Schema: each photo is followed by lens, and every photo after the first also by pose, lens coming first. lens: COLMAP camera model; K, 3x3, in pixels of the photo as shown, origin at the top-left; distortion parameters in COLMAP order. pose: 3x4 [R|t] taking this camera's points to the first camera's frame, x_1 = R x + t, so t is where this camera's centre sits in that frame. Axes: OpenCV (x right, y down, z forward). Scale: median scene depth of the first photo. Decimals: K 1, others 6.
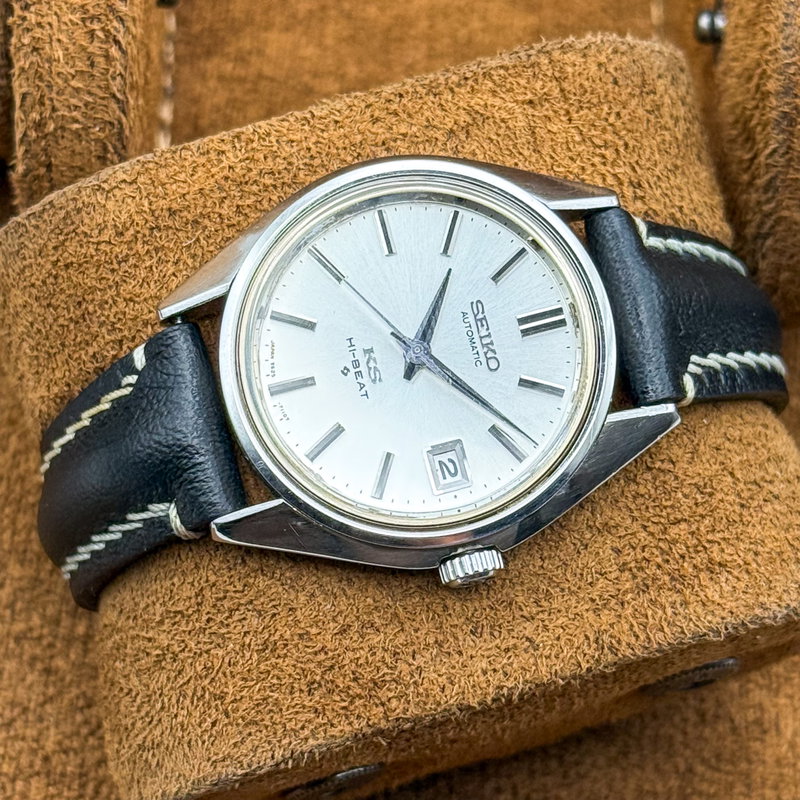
lens RADIAL K [[2828.2, 0, 400.0], [0, 2828.2, 400.0], [0, 0, 1]] dist [0.069427, 6.091216]
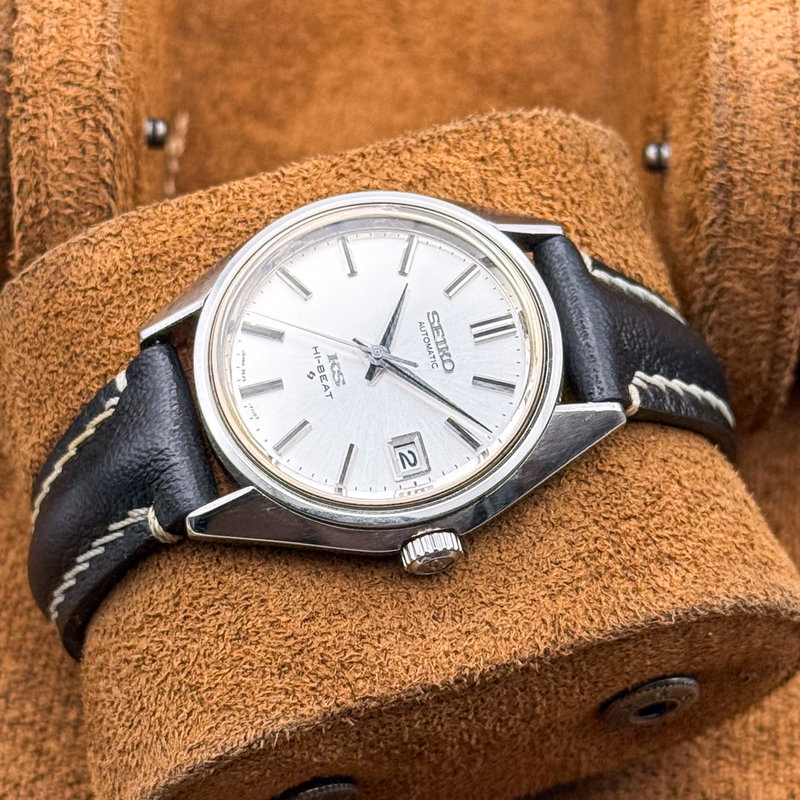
lens RADIAL K [[2828.2, 0, 400.0], [0, 2828.2, 400.0], [0, 0, 1]] dist [0.069427, 6.091216]
pose [[0.999629, -0.021141, -0.017150, 0.031973], [0.016742, 0.974204, -0.225047, 0.236507], [0.021466, 0.224676, 0.974197, -0.042337]]
